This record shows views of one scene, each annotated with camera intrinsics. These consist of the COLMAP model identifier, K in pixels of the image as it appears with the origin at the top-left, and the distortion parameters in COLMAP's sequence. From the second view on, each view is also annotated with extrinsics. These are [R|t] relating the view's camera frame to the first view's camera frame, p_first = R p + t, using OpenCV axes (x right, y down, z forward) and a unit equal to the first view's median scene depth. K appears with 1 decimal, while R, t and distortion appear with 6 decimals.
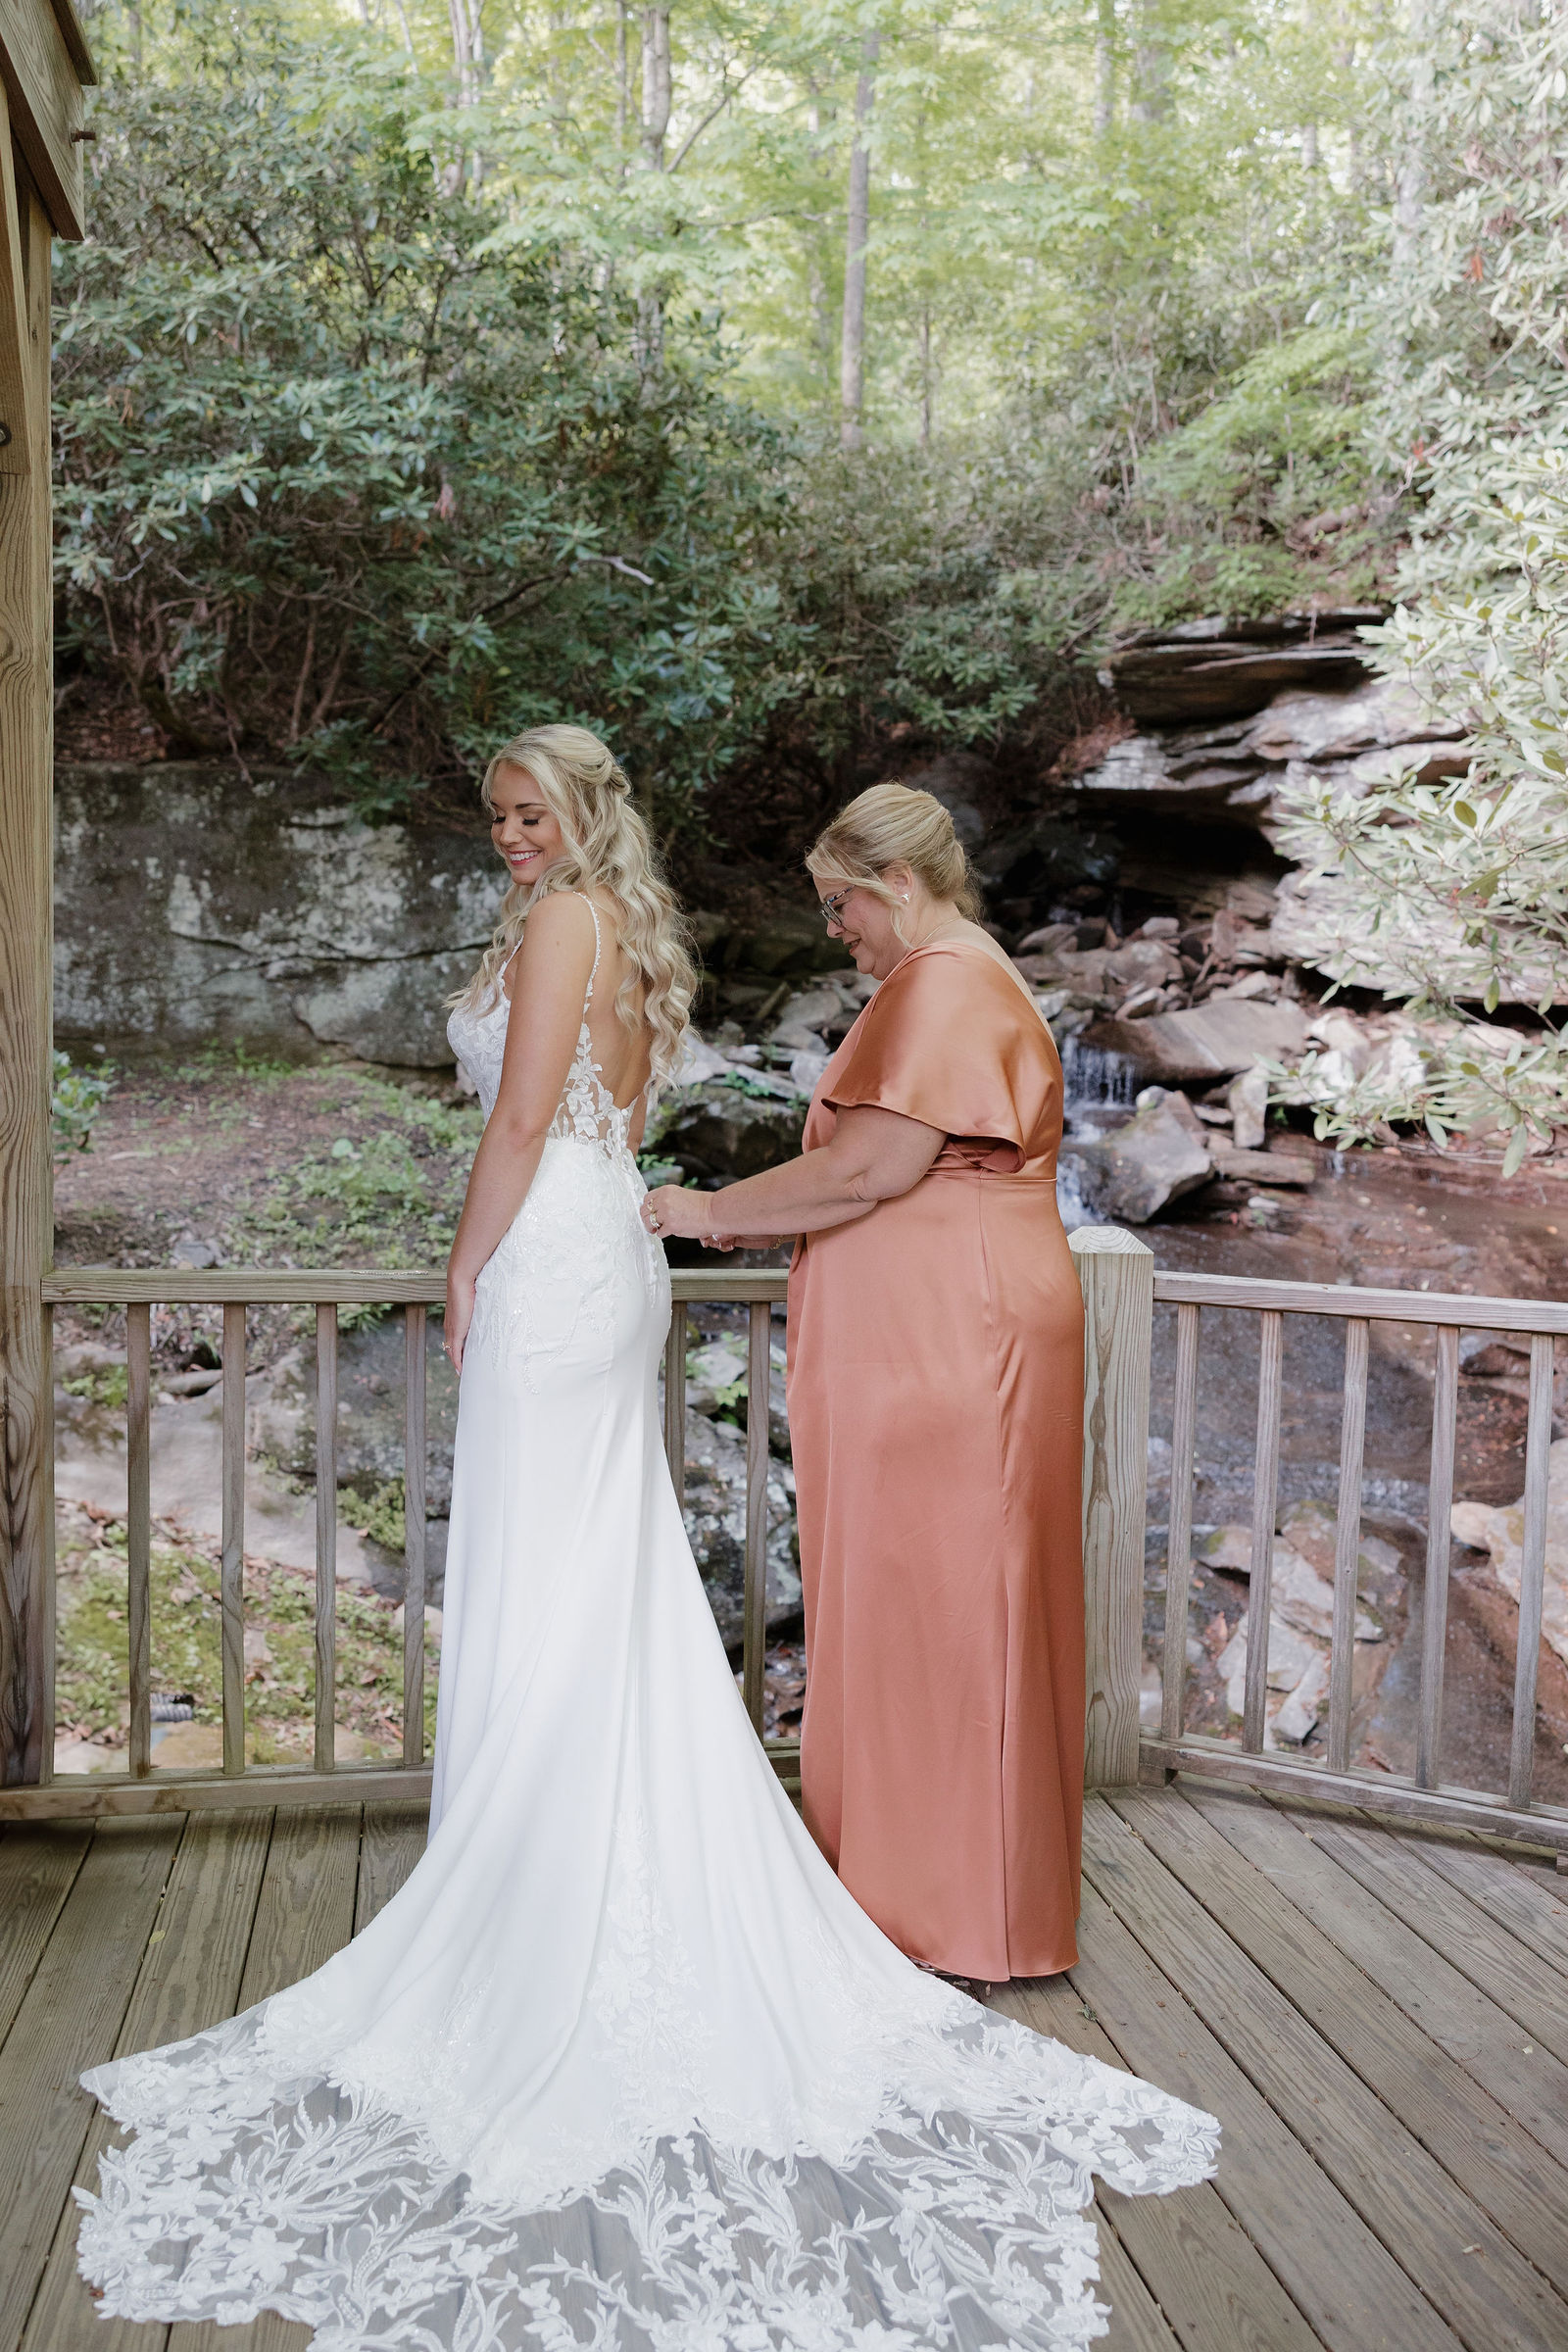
lens RADIAL K [[1909.9, 0, 784.0], [0, 1909.9, 1176.0], [0, 0, 1]] dist [0.007221, 0.003714]
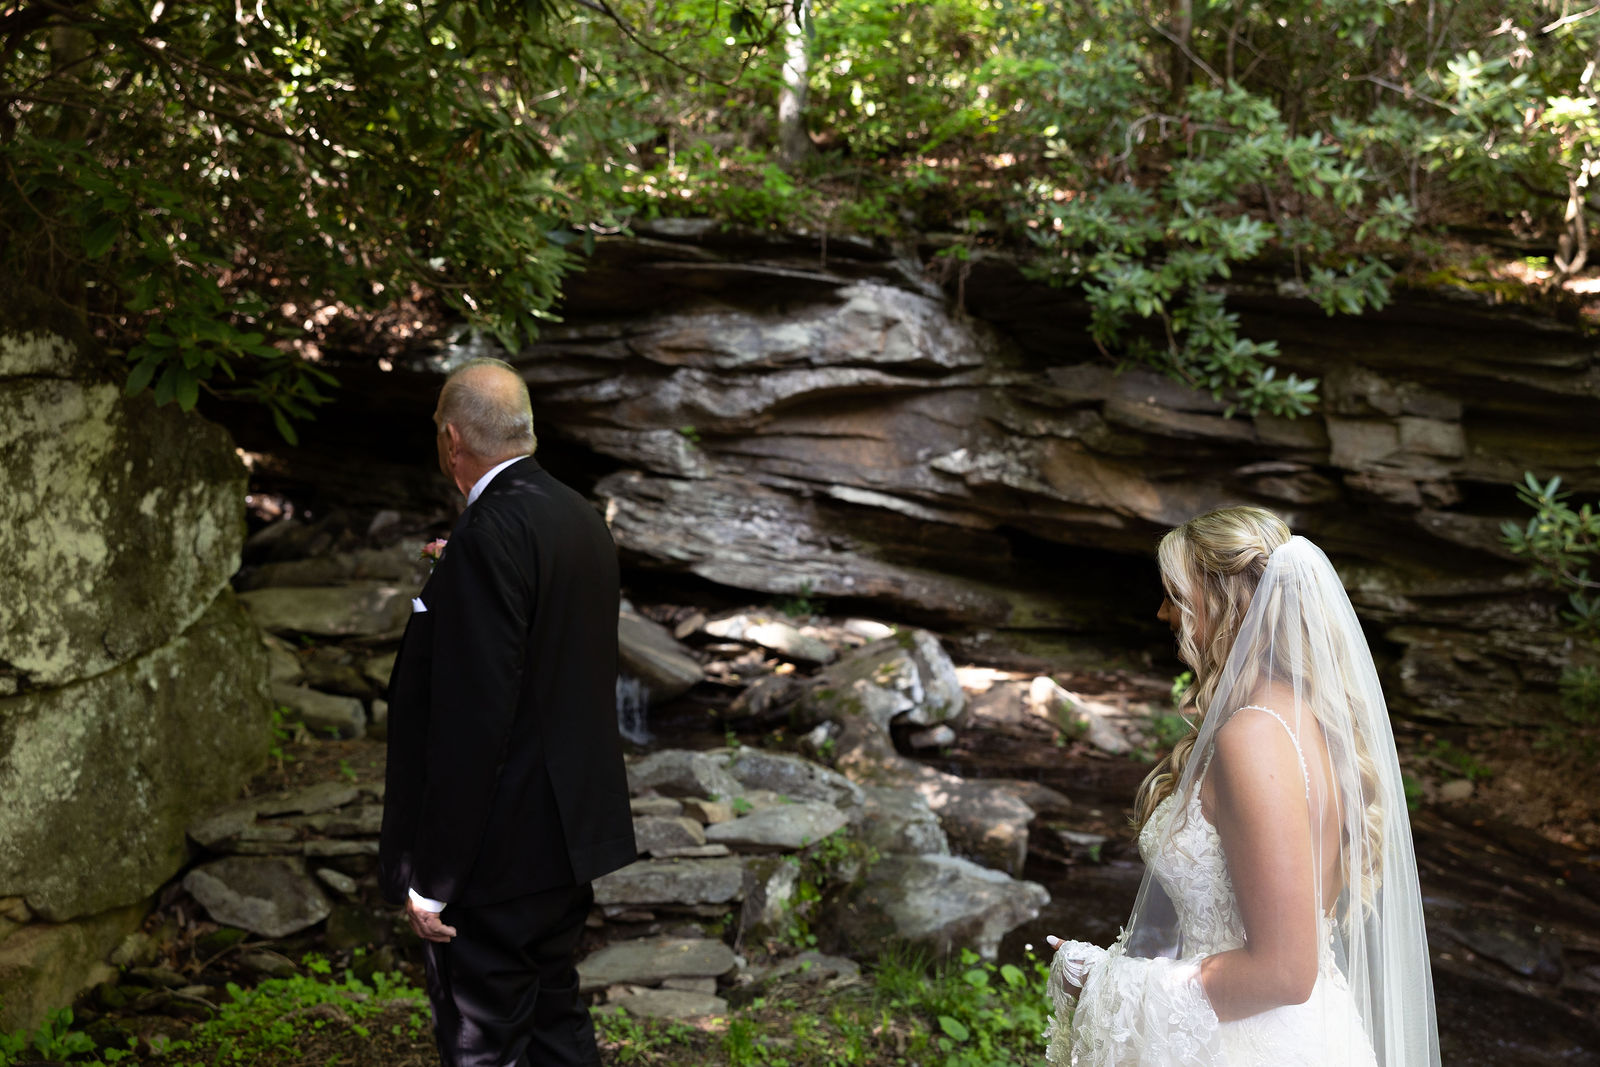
lens RADIAL K [[1396.7, 0, 800.0], [0, 1396.7, 533.5], [0, 0, 1]] dist [-0.002489, -0.001421]
pose [[0.507576, -0.021985, 0.861327, -0.423262], [0.089658, 0.995595, -0.027423, -0.130442], [-0.856930, 0.091144, 0.507311, 0.725996]]
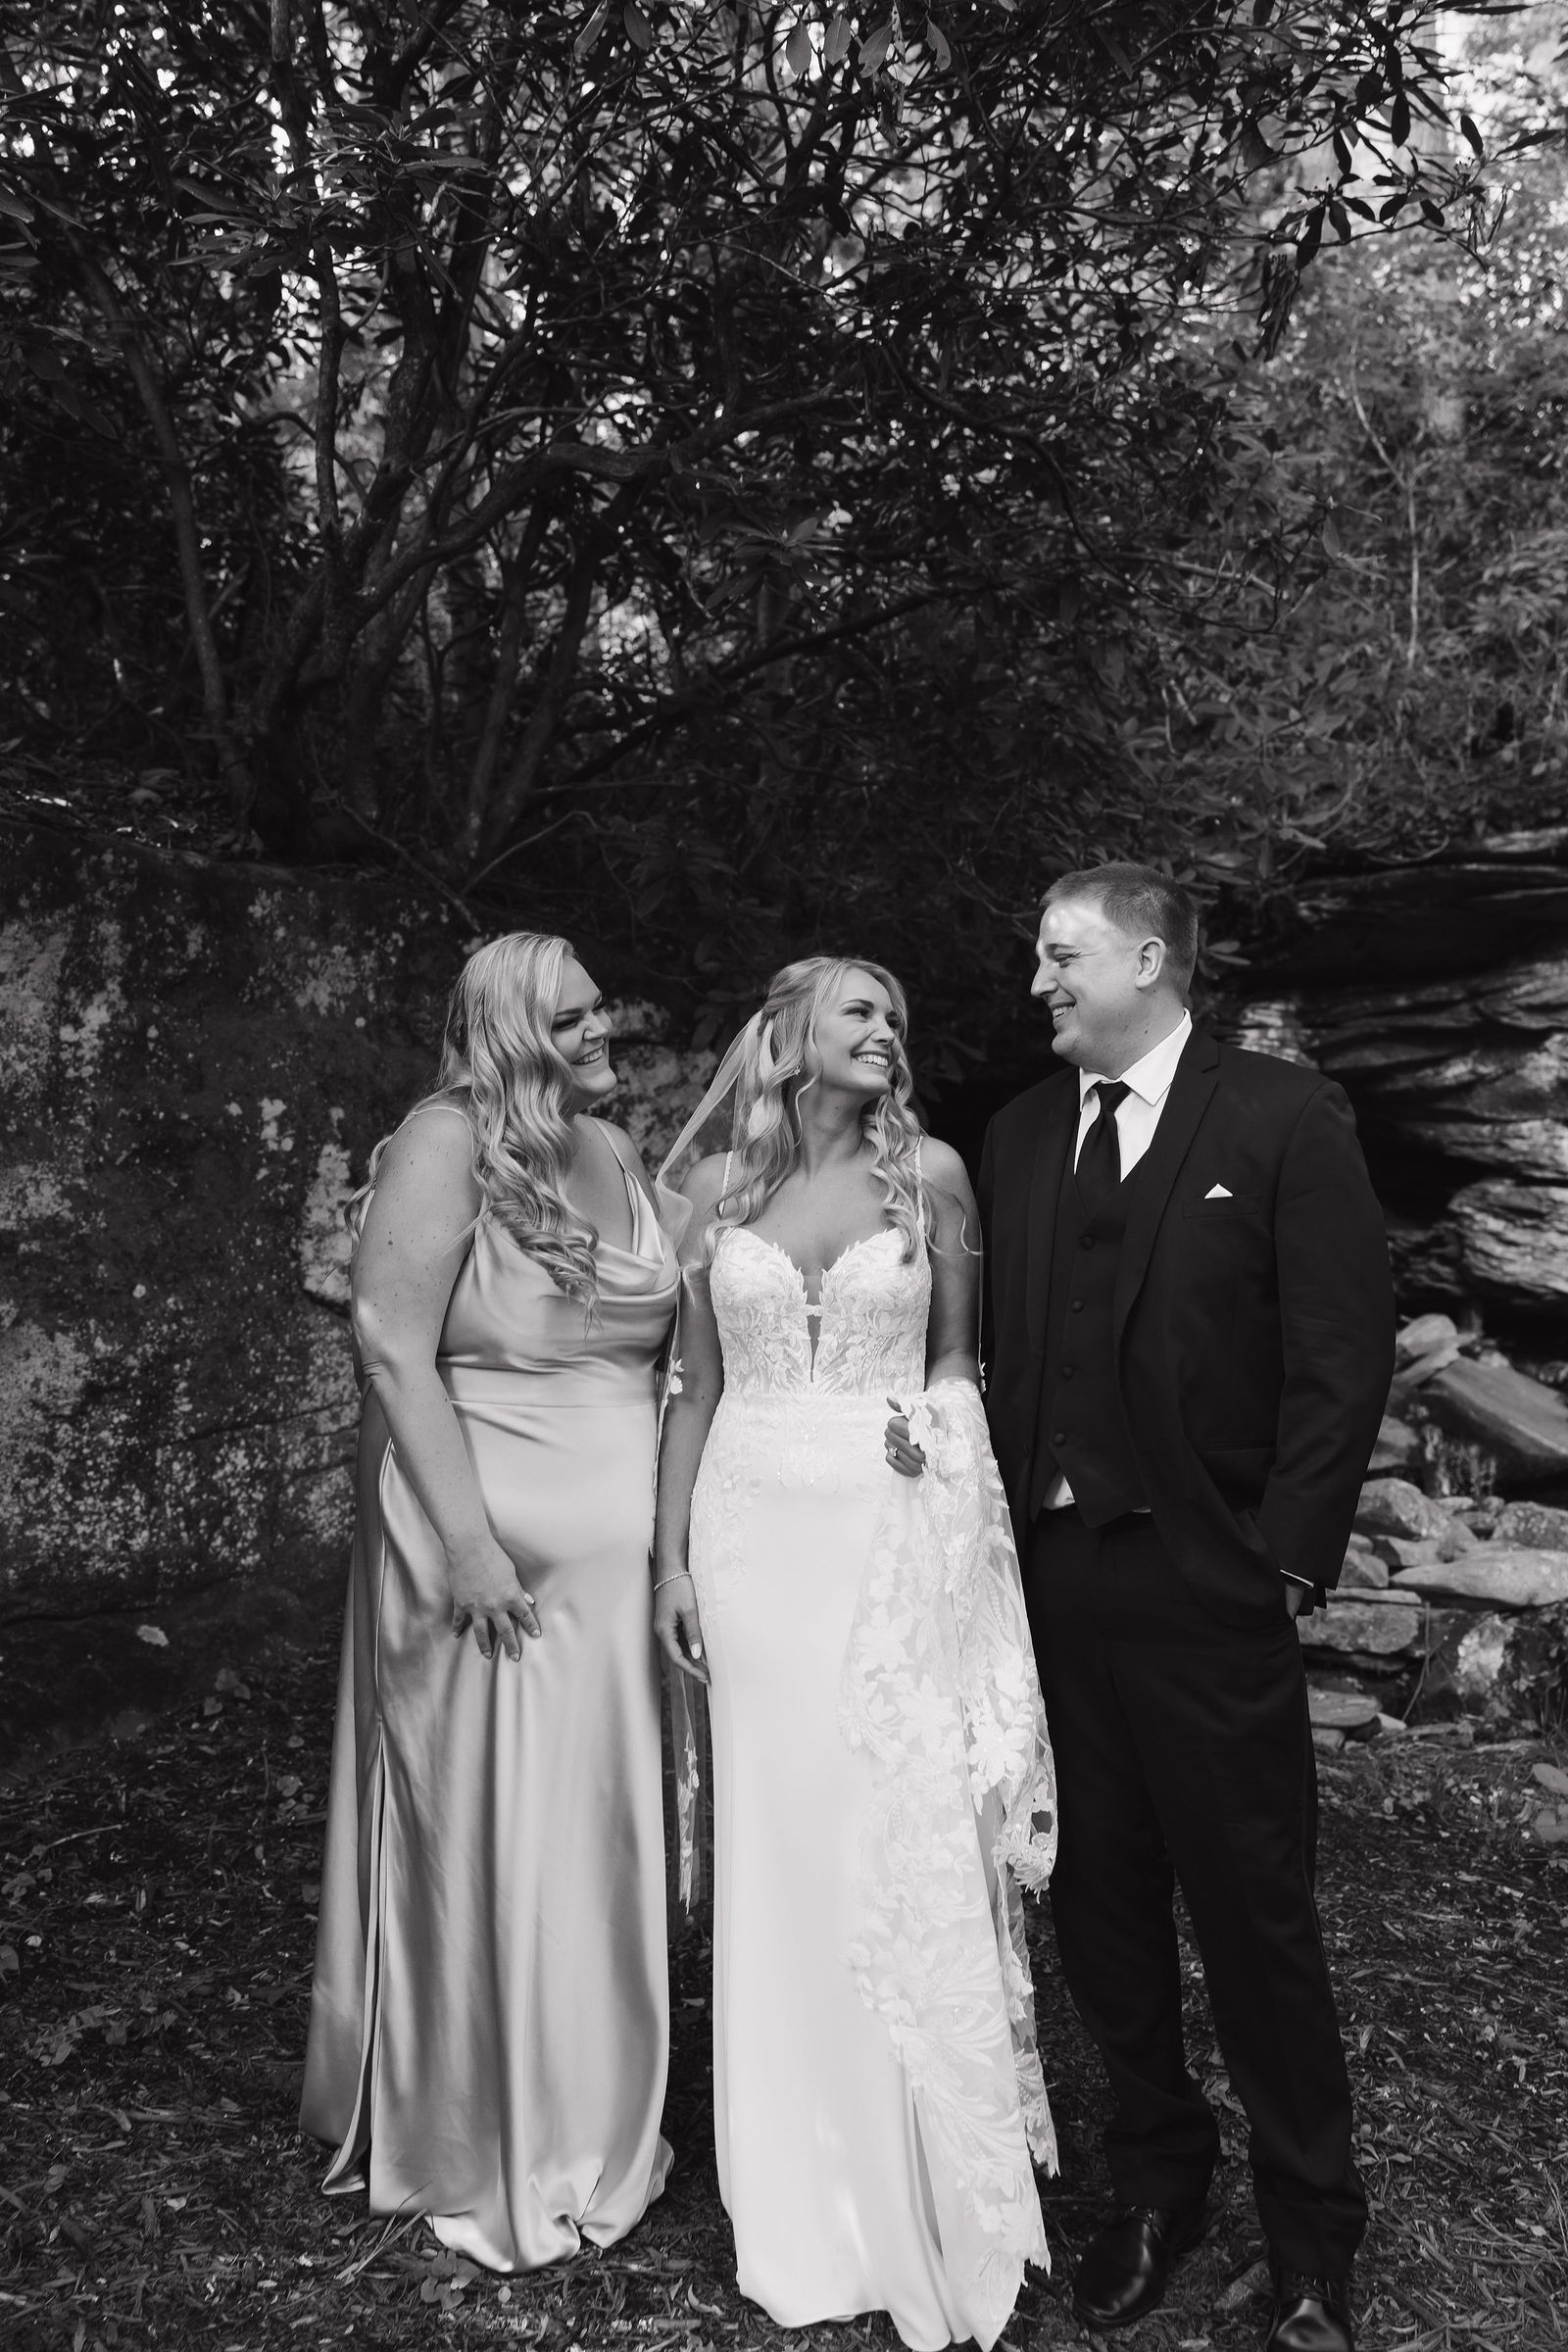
lens RADIAL K [[1841.5, 0, 784.0], [0, 1841.5, 1176.0], [0, 0, 1]] dist [0.008659, 0.003718]
pose [[0.897816, 0.011197, 0.440229, -0.396488], [0.063261, 0.986029, -0.154095, -0.088480], [-0.435804, 0.166198, 0.884564, 0.633232]]
